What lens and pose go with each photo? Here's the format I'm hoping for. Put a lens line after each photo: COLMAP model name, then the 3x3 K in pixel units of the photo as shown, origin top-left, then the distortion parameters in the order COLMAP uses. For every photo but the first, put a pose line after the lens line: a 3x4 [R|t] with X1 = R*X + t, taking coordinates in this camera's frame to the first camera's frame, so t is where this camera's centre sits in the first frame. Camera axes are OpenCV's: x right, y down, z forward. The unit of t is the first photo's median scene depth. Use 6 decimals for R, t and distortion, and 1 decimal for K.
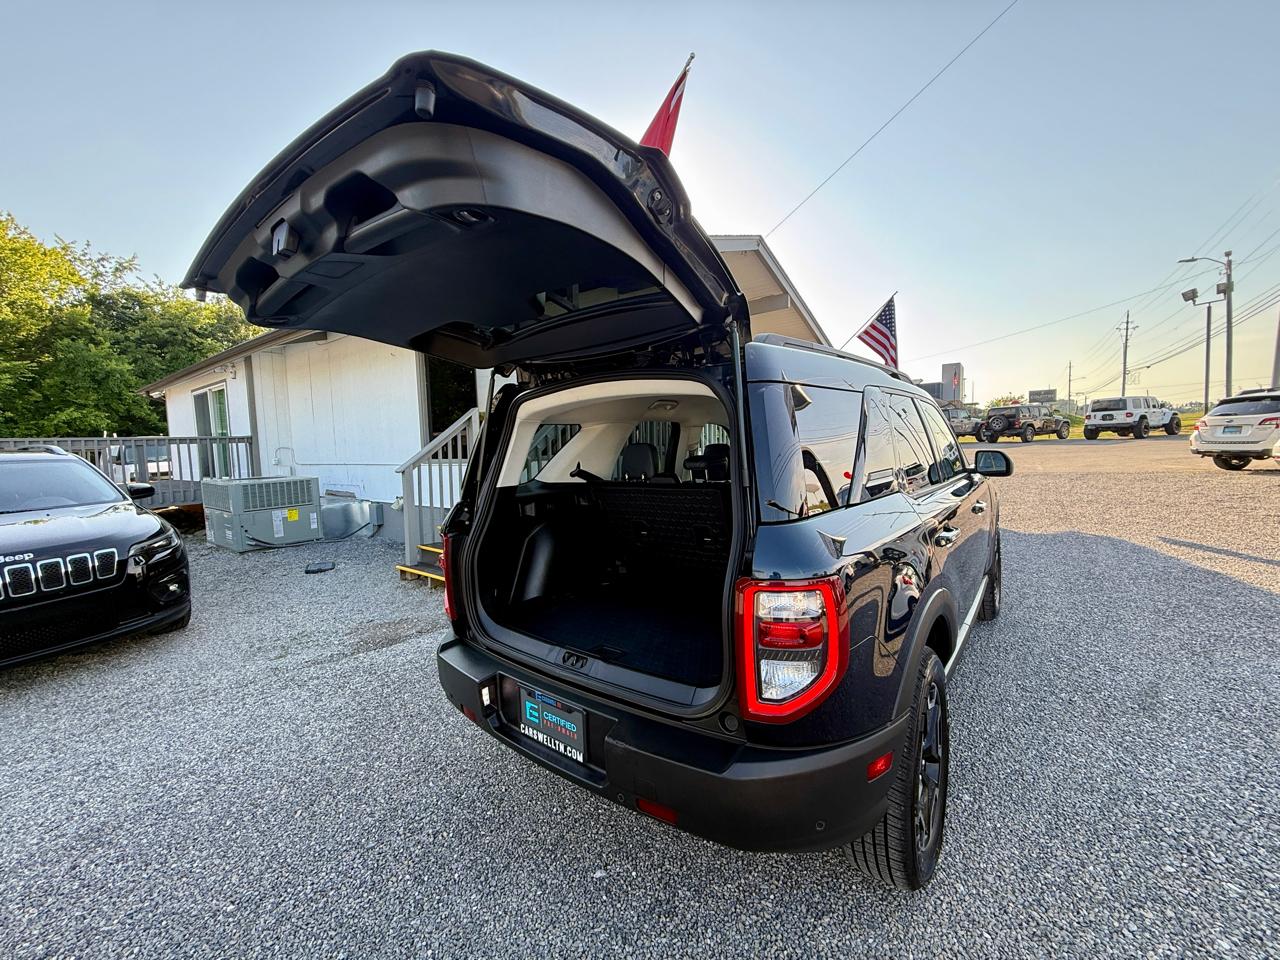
lens RADIAL K [[509.0, 0, 640.0], [0, 509.0, 480.0], [0, 0, 1]] dist [-0.001933, 0.000186]
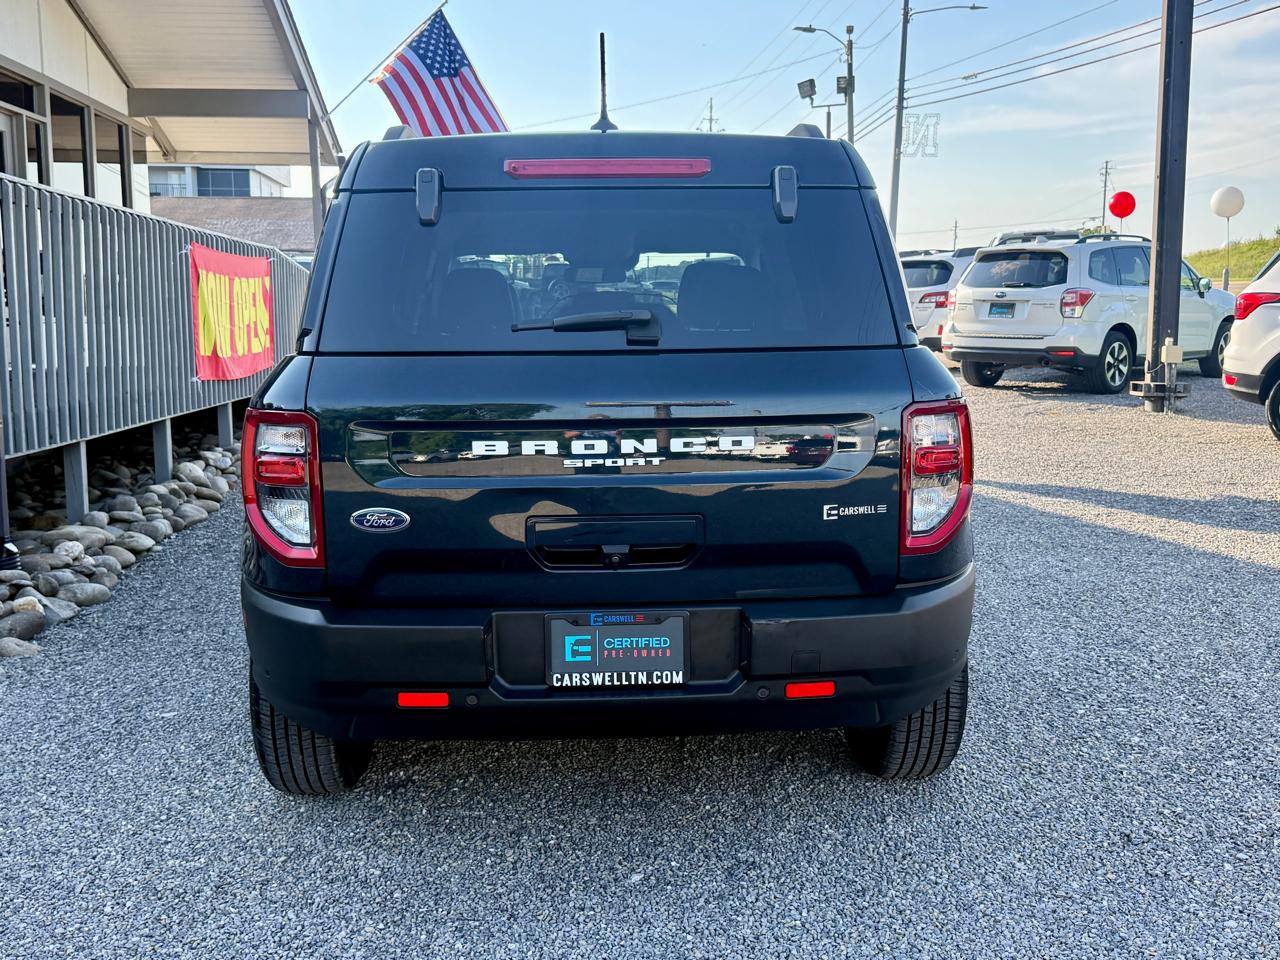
lens RADIAL K [[1247.1, 0, 647.8], [0, 1247.1, 479.8], [0, 0, 1]] dist [0.158879, -0.347106]
pose [[0.752433, -0.060568, 0.655878, -0.347914], [0.030190, 0.997888, 0.057518, 0.039488], [-0.657976, -0.023478, 0.752673, -0.088493]]
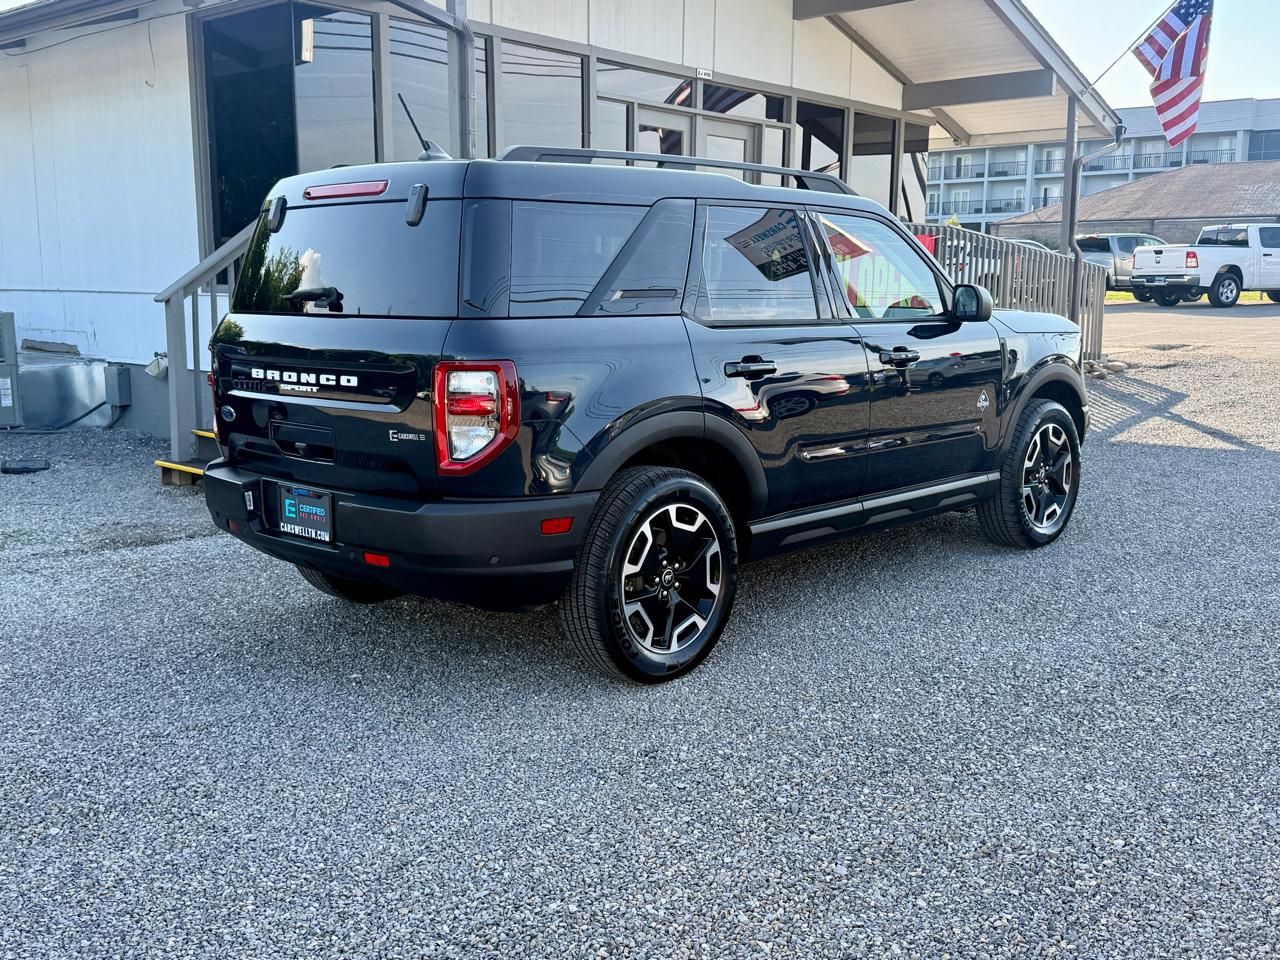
lens RADIAL K [[1247.1, 0, 647.8], [0, 1247.1, 479.8], [0, 0, 1]] dist [0.158879, -0.347106]
pose [[0.996508, 0.045361, -0.070098, 0.198041], [-0.039302, 0.995561, 0.085524, 0.042377], [0.073666, -0.082470, 0.993867, -0.428828]]
